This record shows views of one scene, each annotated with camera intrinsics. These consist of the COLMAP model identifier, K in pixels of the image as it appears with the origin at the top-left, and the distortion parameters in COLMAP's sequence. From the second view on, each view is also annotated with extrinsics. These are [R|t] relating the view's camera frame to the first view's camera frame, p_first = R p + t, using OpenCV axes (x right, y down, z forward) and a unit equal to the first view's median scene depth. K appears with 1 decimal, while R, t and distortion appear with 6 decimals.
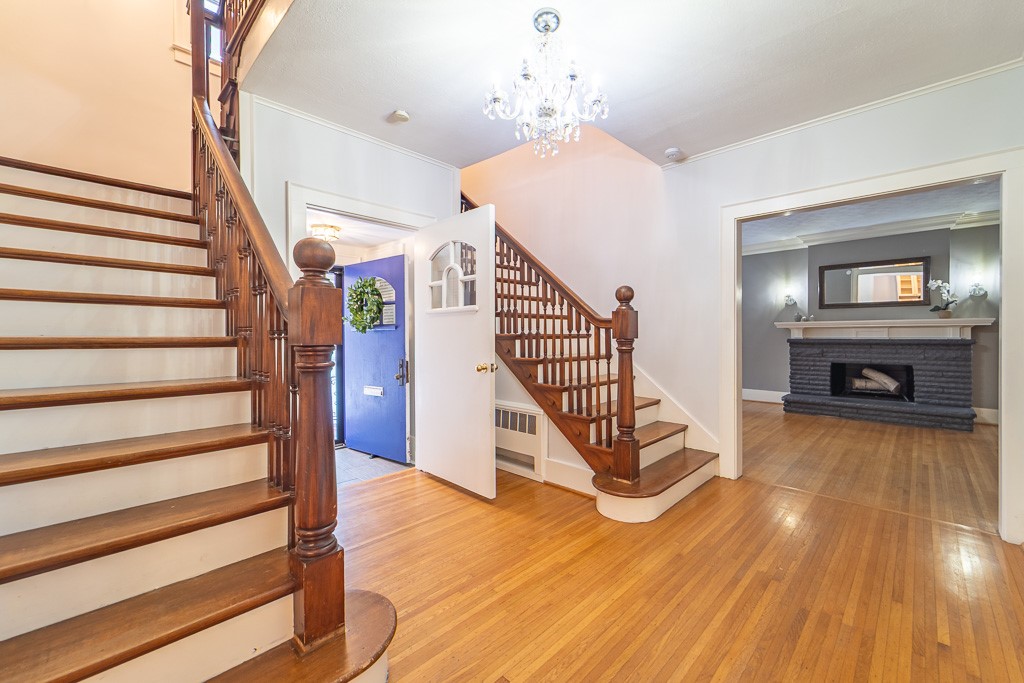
lens RADIAL K [[410.8, 0, 537.5], [0, 410.8, 332.7], [0, 0, 1]] dist [0.004473, -0.001881]
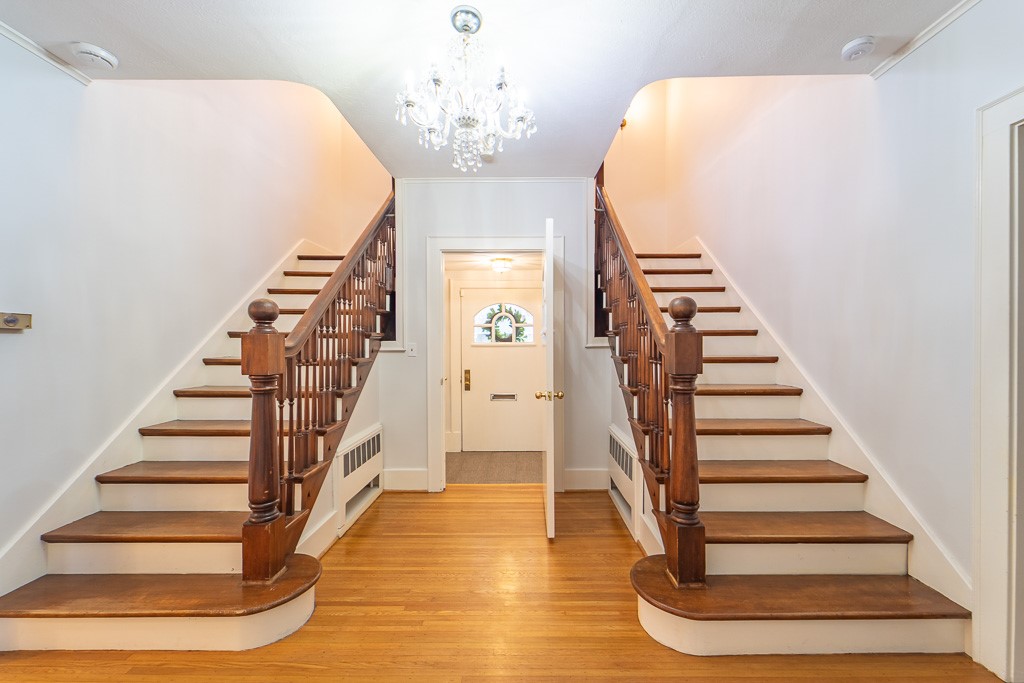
lens RADIAL K [[410.8, 0, 514.3], [0, 410.8, 342.6], [0, 0, 1]] dist [0.004473, -0.001881]
pose [[0.681666, 0.004178, -0.731652, 0.425543], [0.001314, 0.999975, 0.006935, -0.033933], [0.731663, -0.005689, 0.681643, 0.263131]]
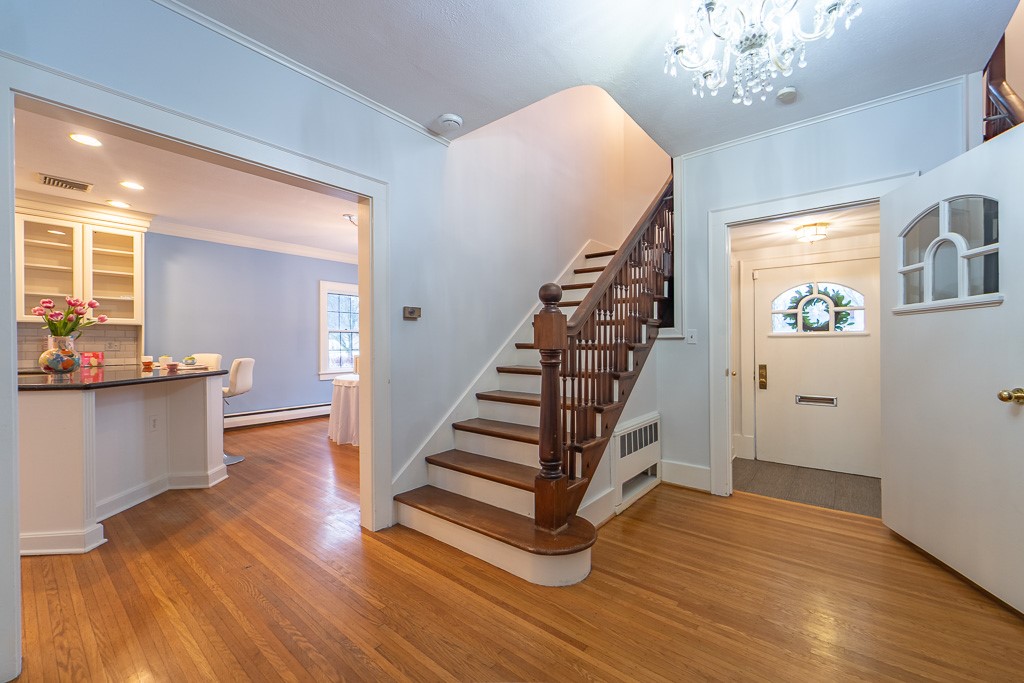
lens RADIAL K [[410.8, 0, 511.4], [0, 410.8, 332.5], [0, 0, 1]] dist [0.004473, -0.001881]
pose [[0.085954, -0.000599, -0.996299, 0.415609], [0.003383, 0.999994, -0.000309, -0.013853], [0.996293, -0.003344, 0.085955, 0.279673]]
